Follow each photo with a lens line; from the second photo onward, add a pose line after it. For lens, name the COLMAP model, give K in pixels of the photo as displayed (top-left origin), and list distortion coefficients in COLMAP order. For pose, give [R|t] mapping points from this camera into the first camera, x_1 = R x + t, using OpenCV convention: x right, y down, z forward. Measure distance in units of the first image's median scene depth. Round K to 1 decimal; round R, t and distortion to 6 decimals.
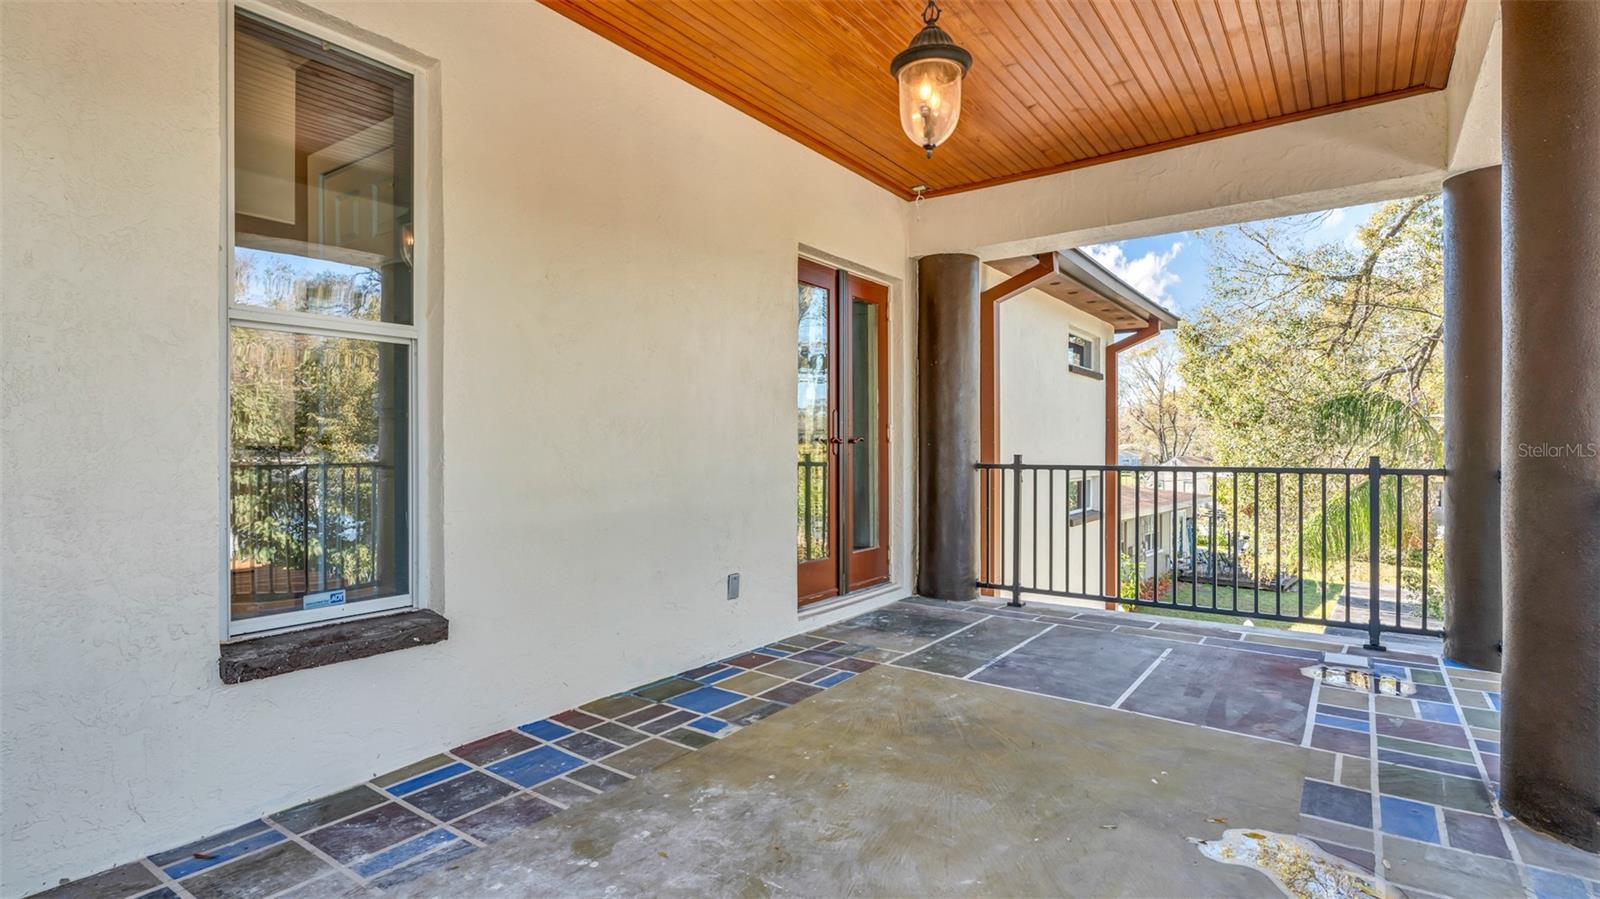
lens RADIAL K [[832.9, 0, 799.5], [0, 832.9, 448.9], [0, 0, 1]] dist [-0.001826, -0.000207]
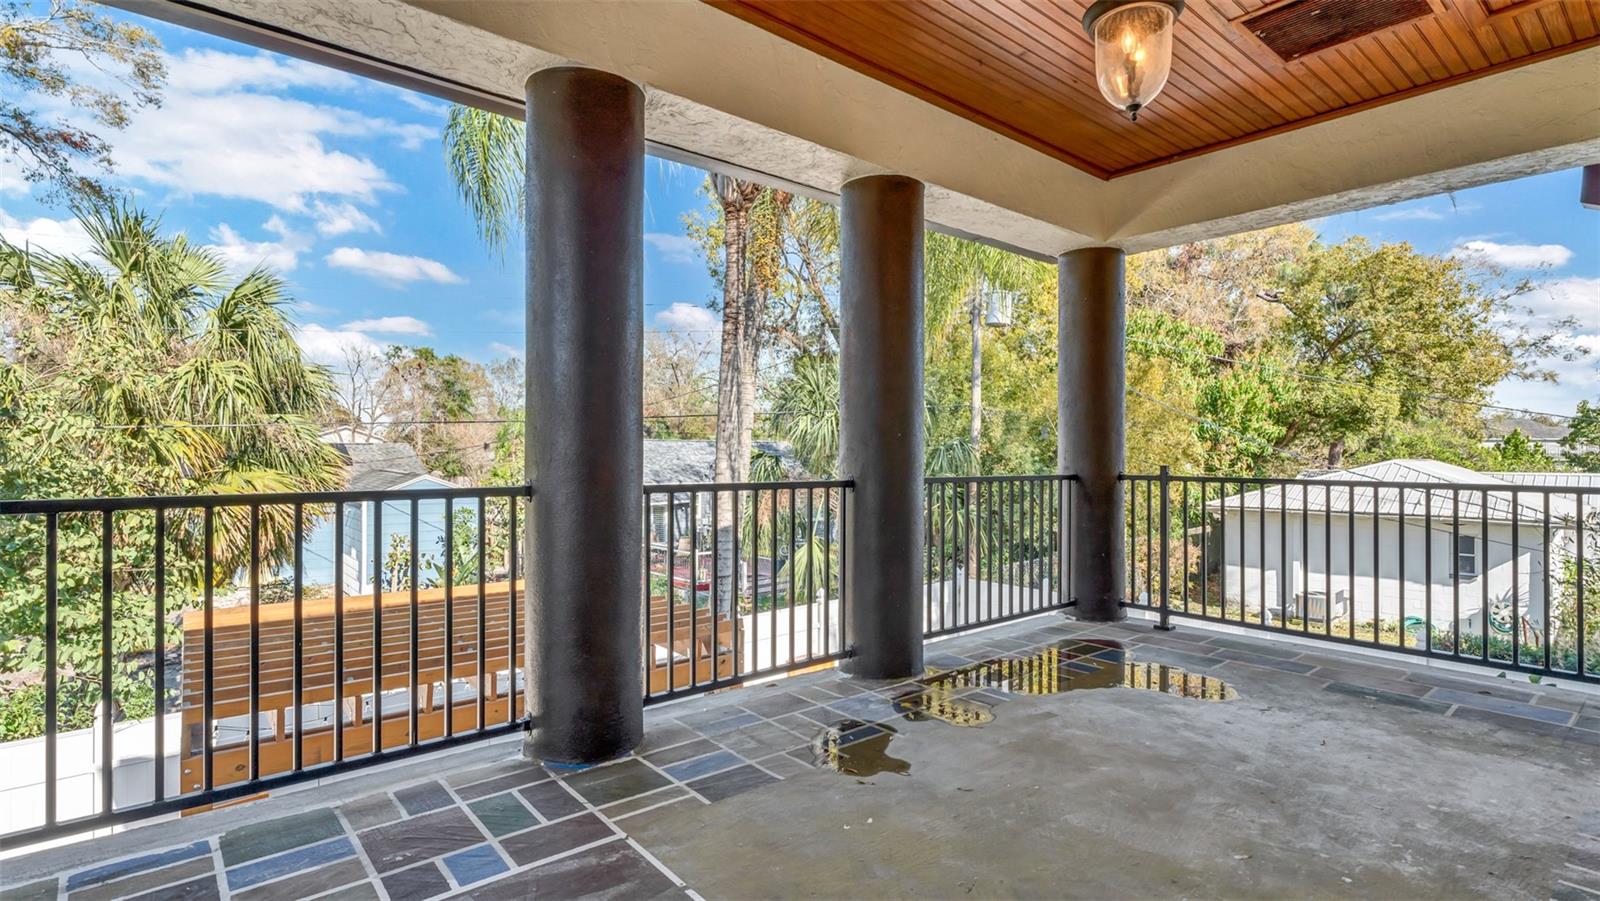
lens RADIAL K [[832.9, 0, 799.5], [0, 832.9, 449.9], [0, 0, 1]] dist [-0.001826, -0.000207]
pose [[-0.973137, -0.003724, 0.230195, 0.311680], [-0.003508, 0.999993, 0.001349, -0.009024], [-0.230199, 0.000506, -0.973144, 2.029212]]
